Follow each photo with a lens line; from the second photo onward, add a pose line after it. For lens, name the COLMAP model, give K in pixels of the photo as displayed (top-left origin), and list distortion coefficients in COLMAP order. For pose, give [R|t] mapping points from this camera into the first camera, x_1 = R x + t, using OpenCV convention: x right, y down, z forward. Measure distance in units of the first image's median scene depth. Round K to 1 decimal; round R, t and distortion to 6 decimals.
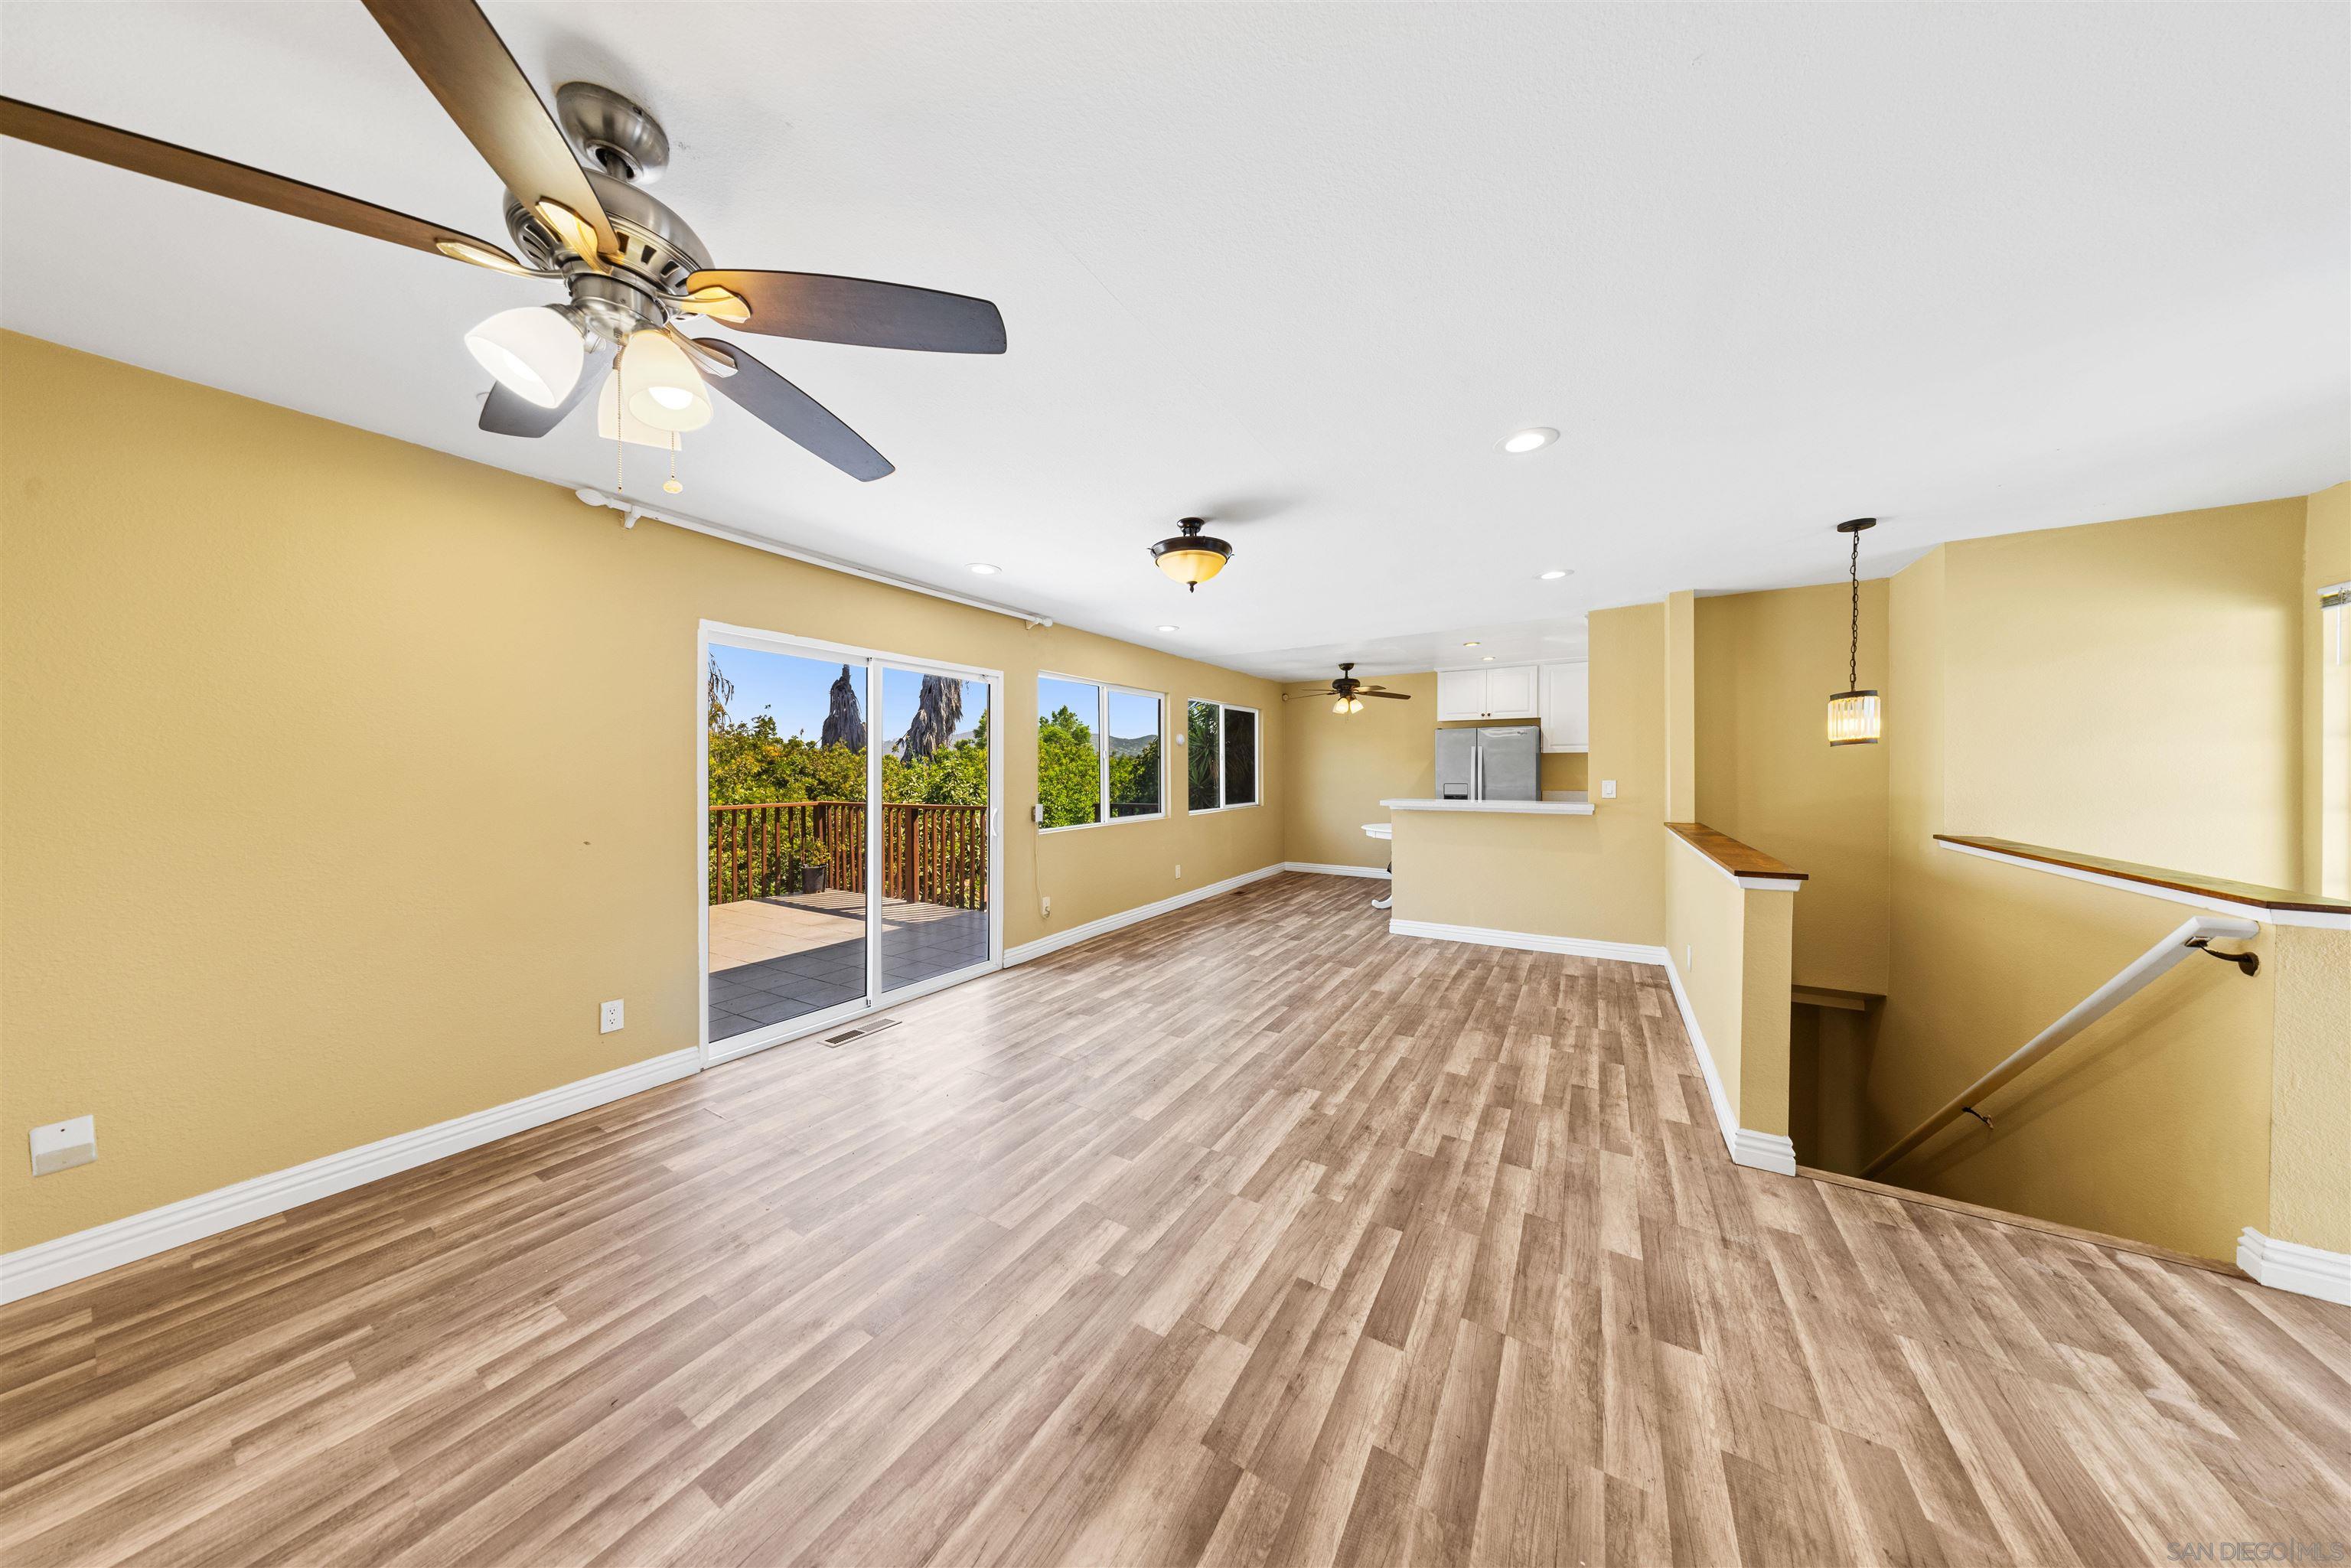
lens RADIAL K [[685.3, 0, 1176.4], [0, 685.3, 765.4], [0, 0, 1]] dist [-0.003254, -0.000029]
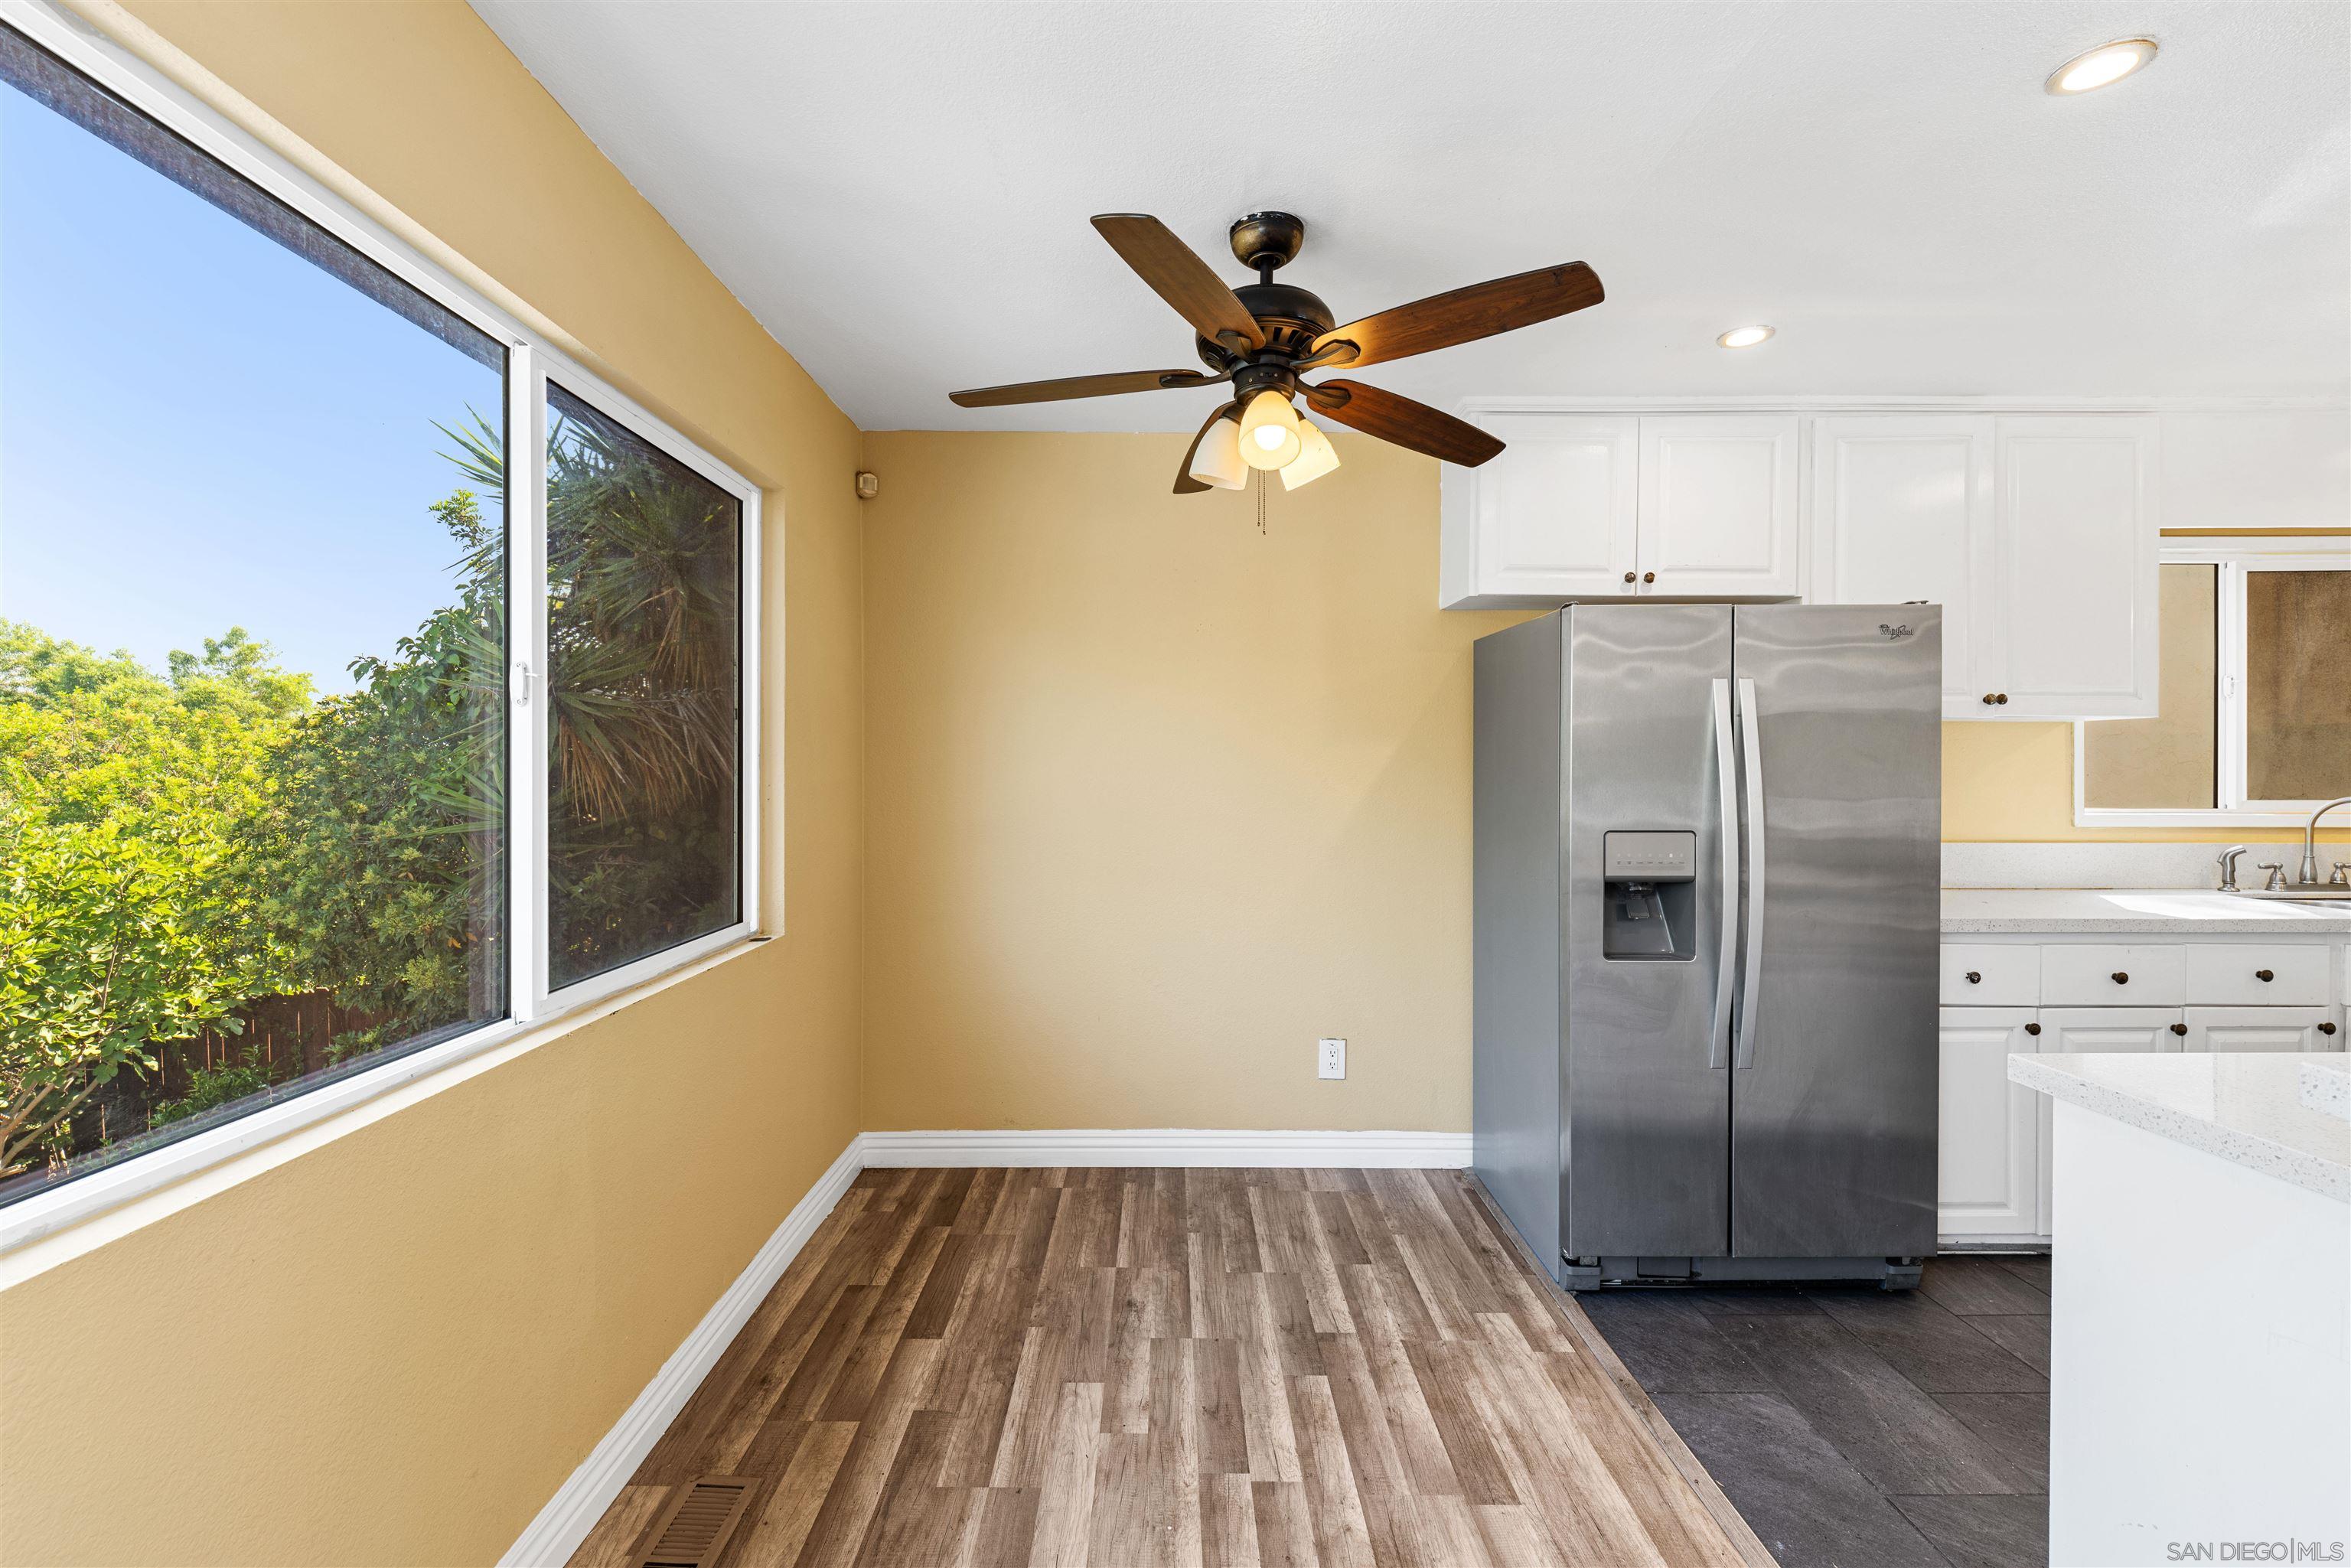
lens RADIAL K [[1002.4, 0, 1163.3], [0, 1002.4, 777.0], [0, 0, 1]] dist [0.001516, 0.000131]
pose [[0.855424, 0.004240, 0.517911, 0.124866], [-0.010631, 0.999900, 0.009374, 0.008919], [-0.517819, -0.013525, 0.855383, 1.231357]]
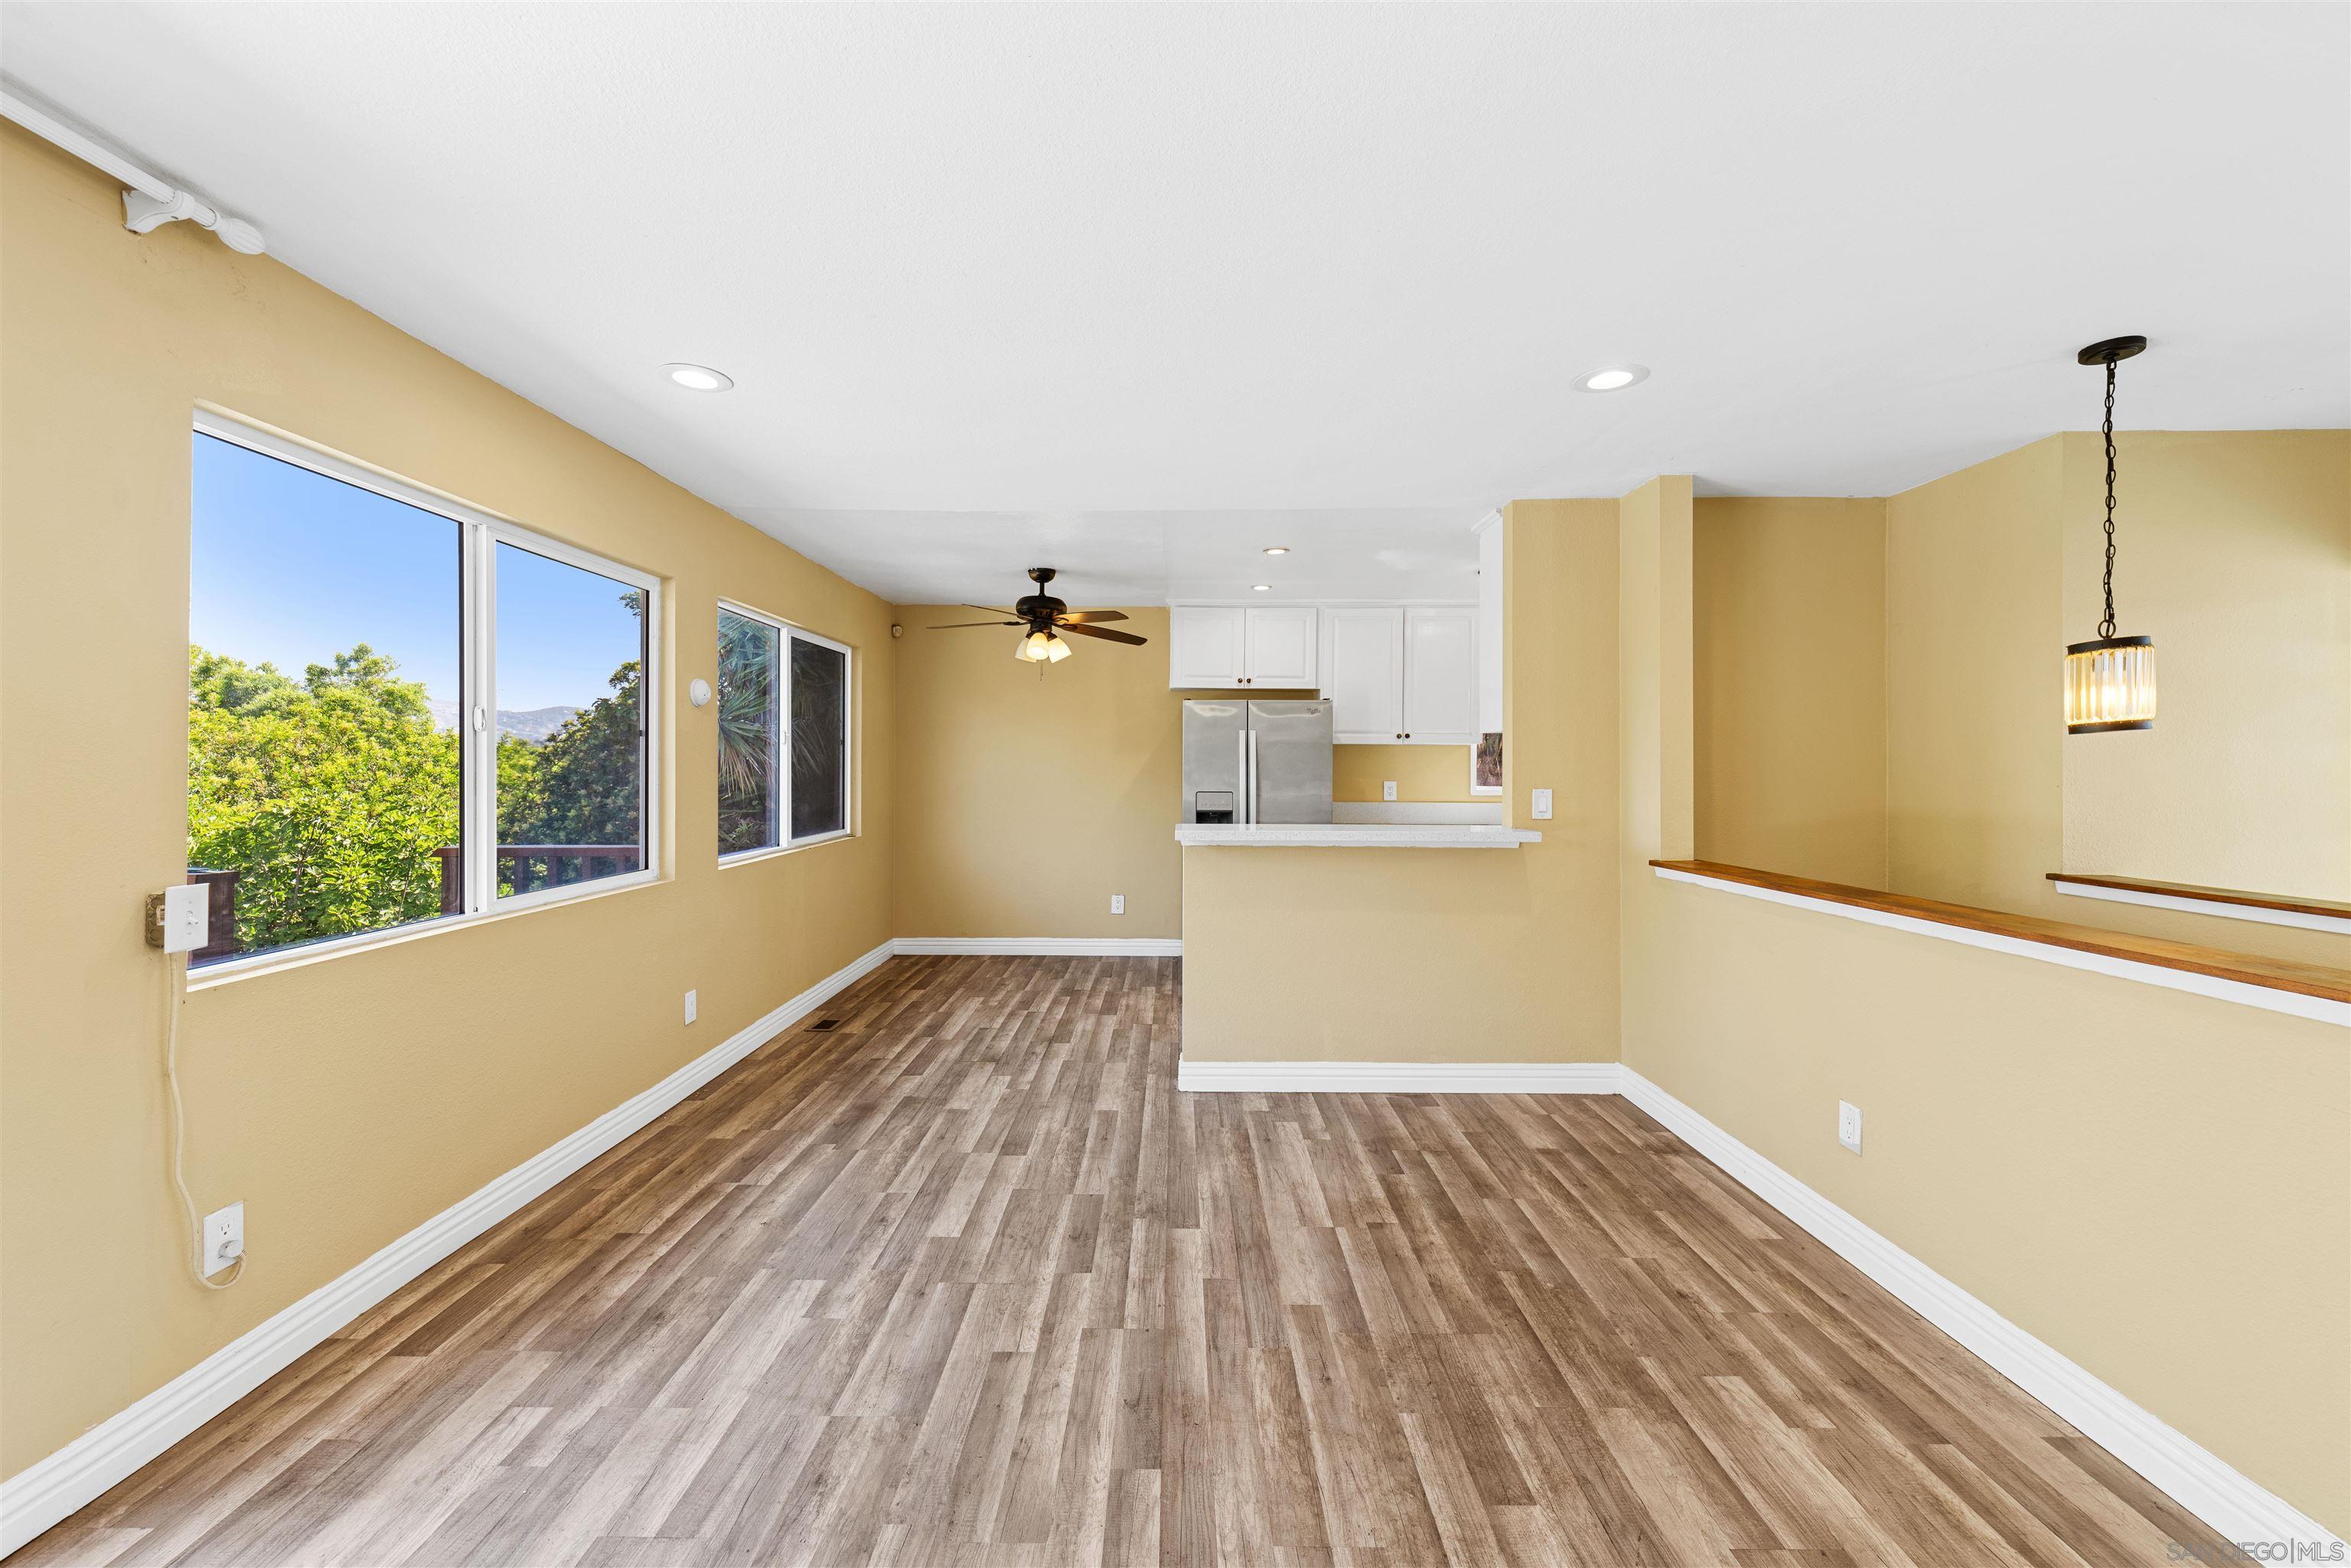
lens RADIAL K [[932.6, 0, 1177.4], [0, 932.6, 765.1], [0, 0, 1]] dist [0.018728, -0.011538]
pose [[0.854087, 0.008910, 0.520053, -0.061761], [-0.011328, 0.999935, 0.001473, 0.003362], [-0.520006, -0.007149, 0.854132, 0.508479]]
